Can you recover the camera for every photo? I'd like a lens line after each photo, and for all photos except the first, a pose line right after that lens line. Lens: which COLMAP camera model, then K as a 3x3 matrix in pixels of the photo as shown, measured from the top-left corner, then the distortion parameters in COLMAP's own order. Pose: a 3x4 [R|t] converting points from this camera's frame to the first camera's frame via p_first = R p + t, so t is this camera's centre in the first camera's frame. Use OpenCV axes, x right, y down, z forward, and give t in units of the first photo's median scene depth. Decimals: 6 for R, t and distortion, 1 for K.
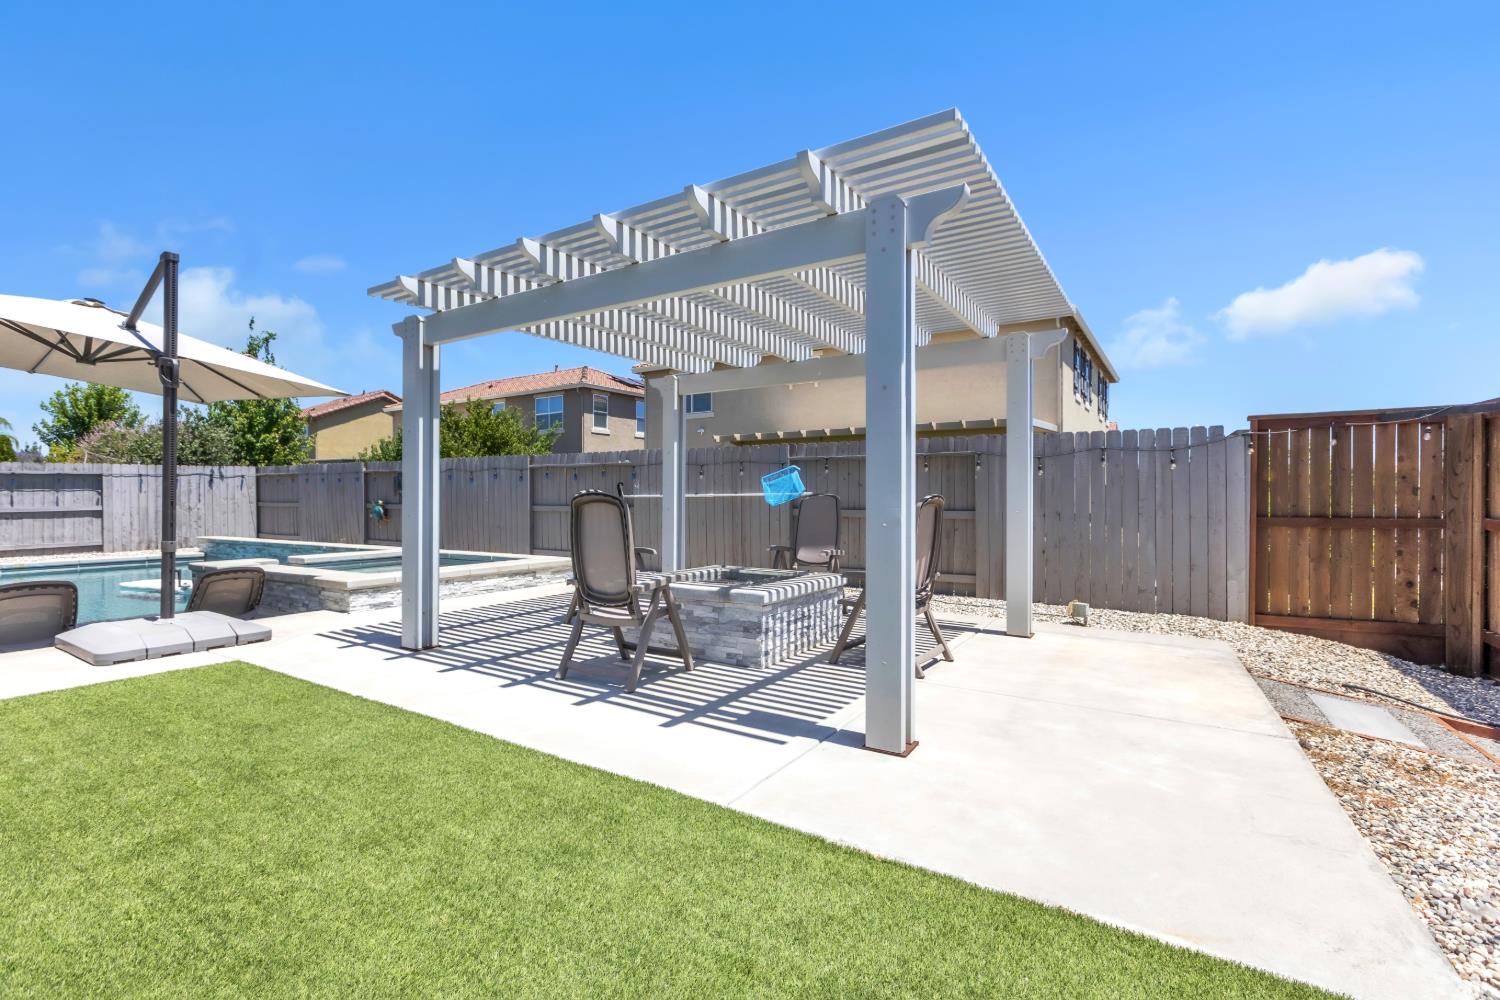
lens RADIAL K [[669.6, 0, 768.6], [0, 669.6, 502.3], [0, 0, 1]] dist [0.000631, -0.000054]
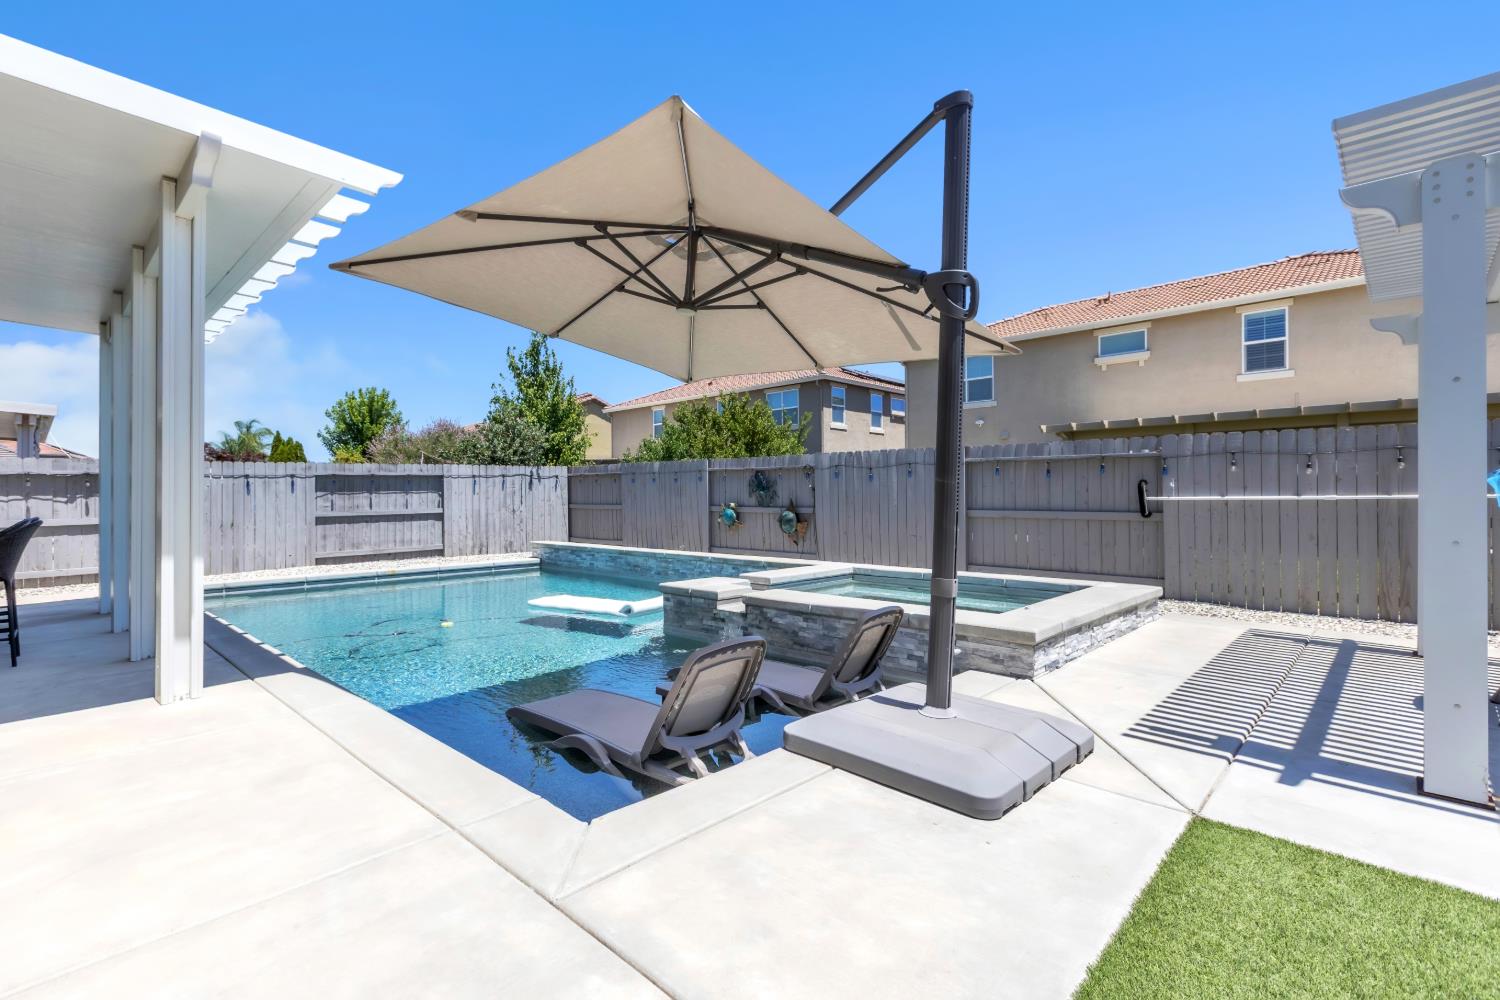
lens RADIAL K [[669.6, 0, 771.3], [0, 669.6, 508.0], [0, 0, 1]] dist [0.000631, -0.000054]
pose [[0.982506, 0.001512, -0.186225, -0.354755], [0.000260, 0.999955, 0.009488, -0.004266], [0.186231, -0.009370, 0.982461, 0.145593]]
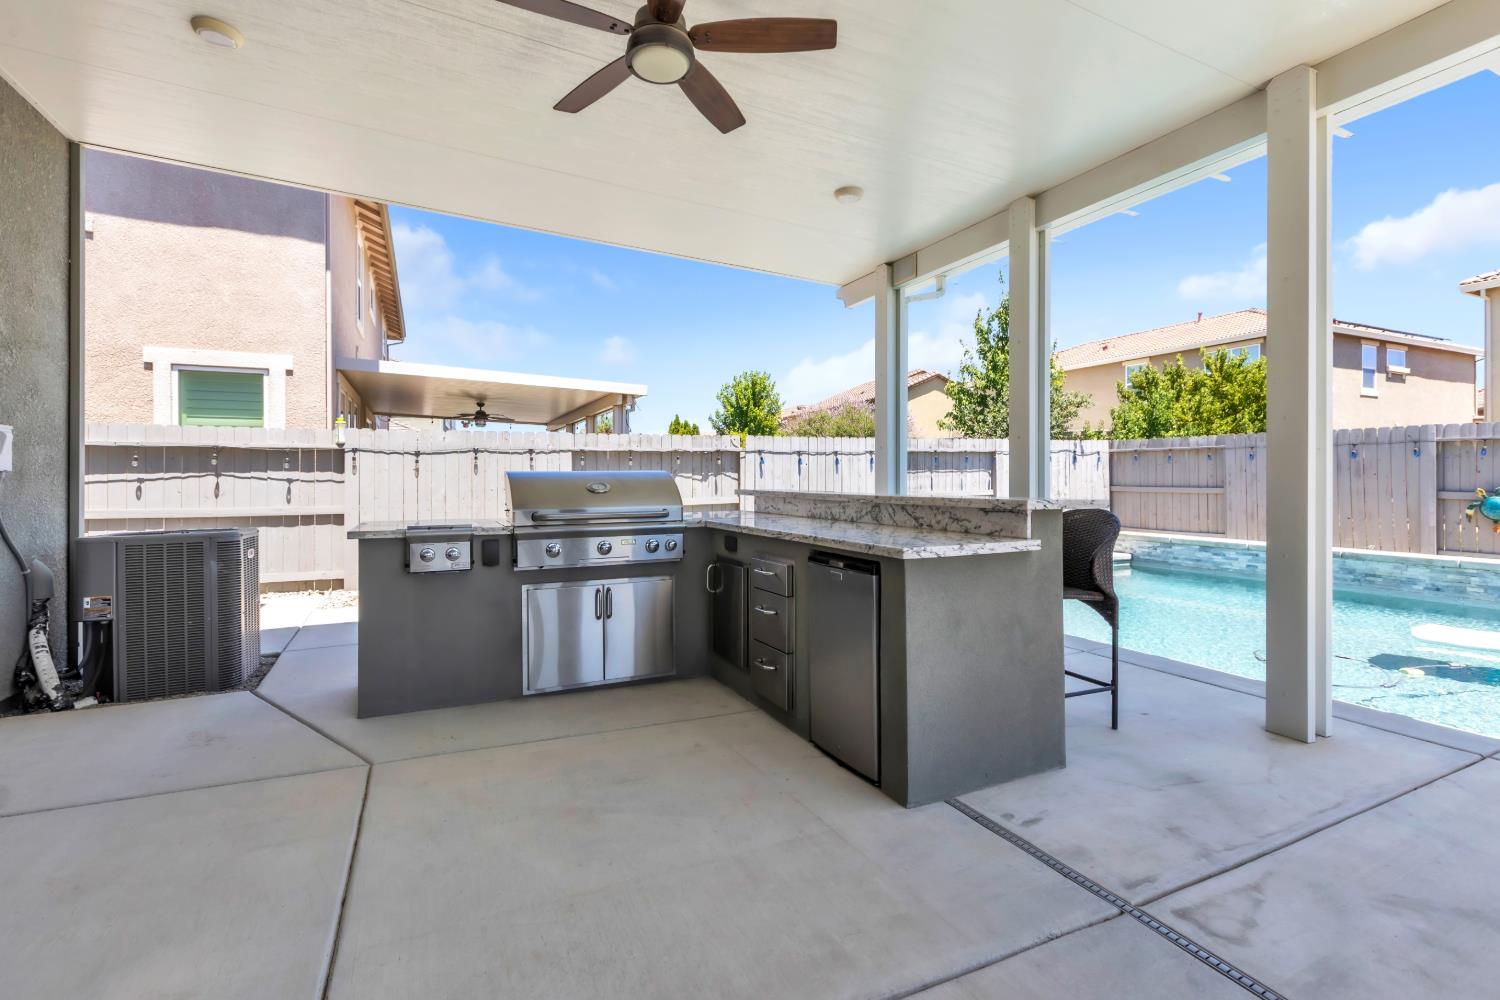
lens RADIAL K [[669.6, 0, 773.7], [0, 669.6, 482.3], [0, 0, 1]] dist [0.000631, -0.000054]
pose [[0.853344, 0.006356, -0.521309, -0.798478], [-0.007075, 0.999975, 0.000611, -0.002577], [0.521299, 0.003167, 0.853368, 0.155772]]
